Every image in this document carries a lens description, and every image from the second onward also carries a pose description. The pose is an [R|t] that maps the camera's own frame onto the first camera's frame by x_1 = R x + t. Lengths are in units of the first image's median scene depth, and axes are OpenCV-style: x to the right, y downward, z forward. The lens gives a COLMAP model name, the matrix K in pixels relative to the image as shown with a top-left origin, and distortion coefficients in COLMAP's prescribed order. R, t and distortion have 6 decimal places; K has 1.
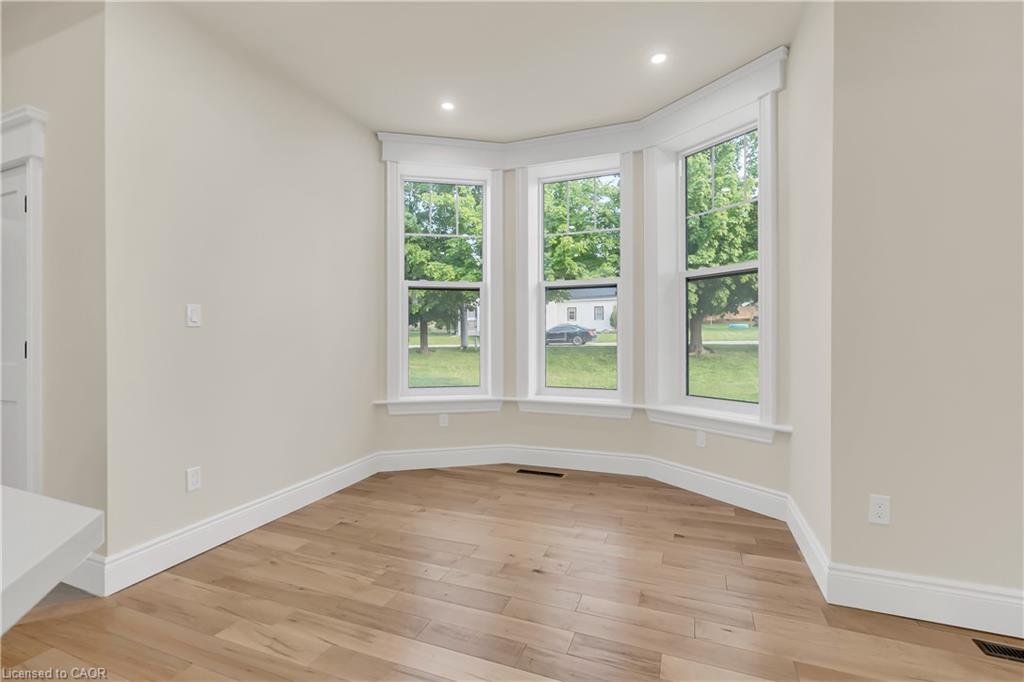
lens RADIAL K [[454.4, 0, 511.8], [0, 454.4, 331.7], [0, 0, 1]] dist [0.000609, 0.000571]
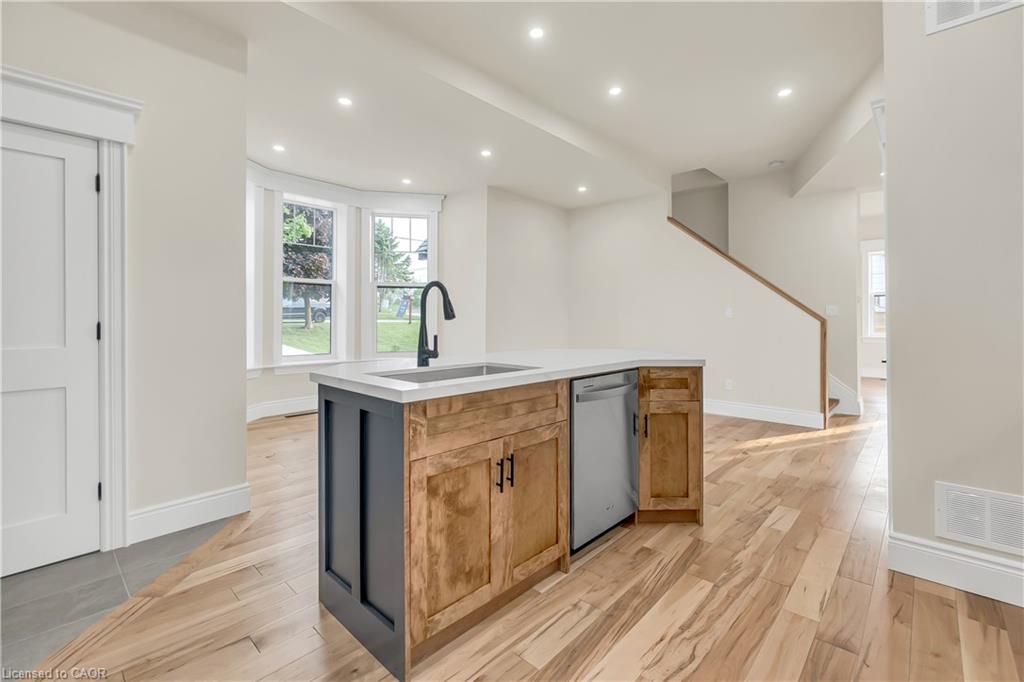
lens RADIAL K [[451.1, 0, 506.0], [0, 451.1, 316.4], [0, 0, 1]] dist [-0.003216, -0.000167]
pose [[0.370055, 0.010790, 0.928947, -1.167930], [-0.017303, 0.999839, -0.004721, -0.000641], [-0.928849, -0.014326, 0.370183, -0.130980]]
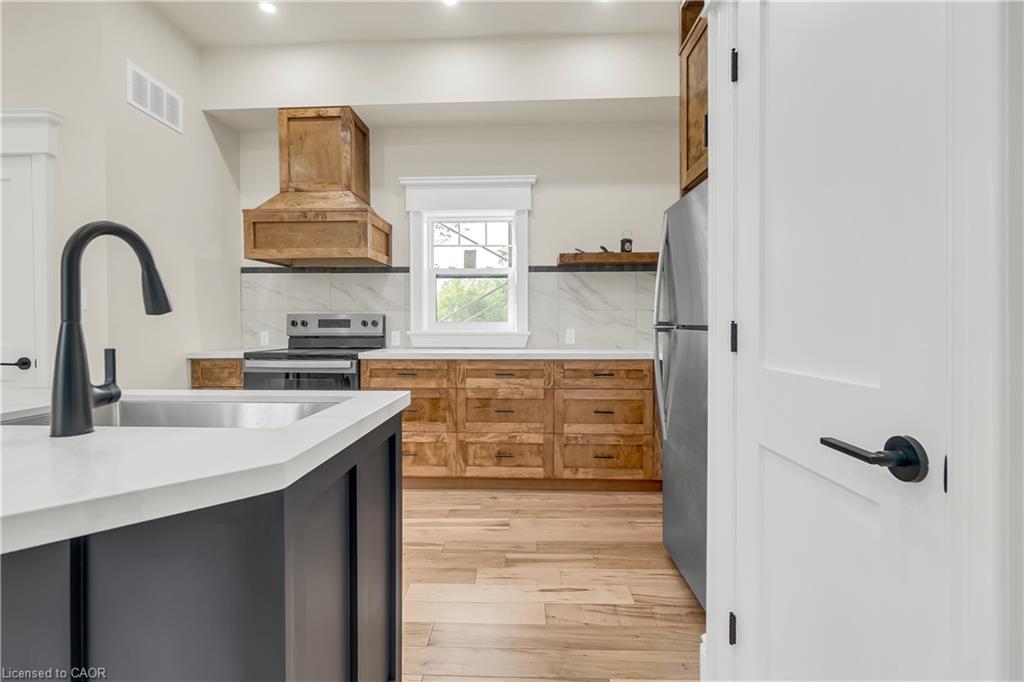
lens RADIAL K [[447.7, 0, 509.3], [0, 447.7, 321.6], [0, 0, 1]] dist [-0.001679, -0.000058]
pose [[-0.937889, 0.004540, -0.346906, -0.744685], [0.012215, 0.999727, -0.019941, 0.016020], [0.346721, -0.022940, -0.937688, 0.538869]]
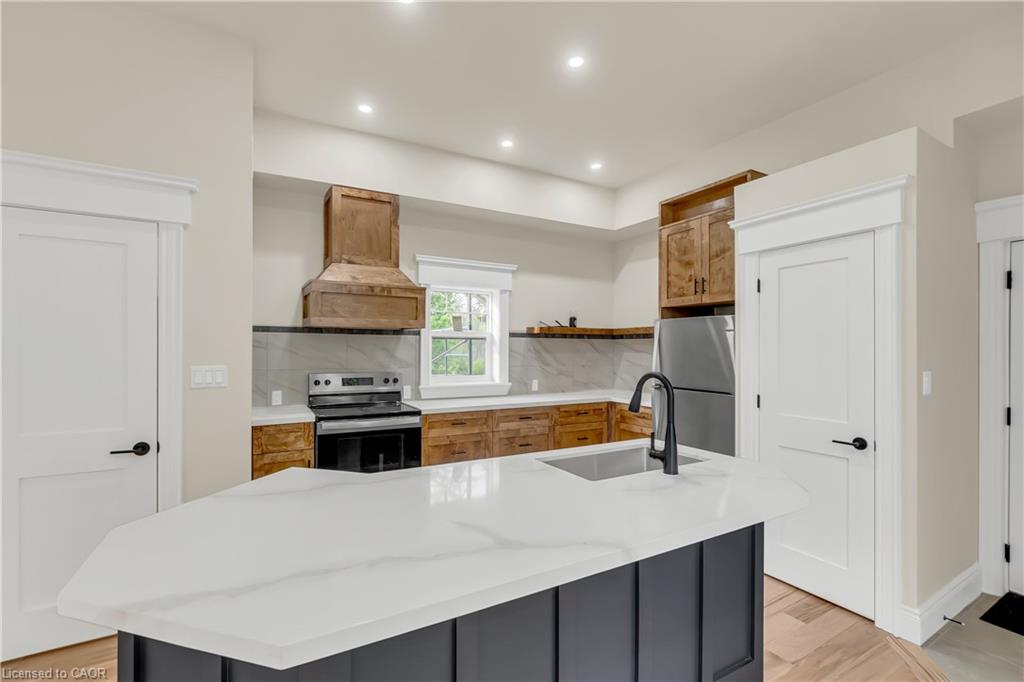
lens RADIAL K [[438.4, 0, 509.7], [0, 438.4, 338.7], [0, 0, 1]] dist [-0.003012, -0.000252]
pose [[-0.620640, -0.016415, -0.783924, -0.064465], [0.011281, 0.999490, -0.029860, -0.079930], [0.784014, -0.027375, -0.620139, 0.408242]]
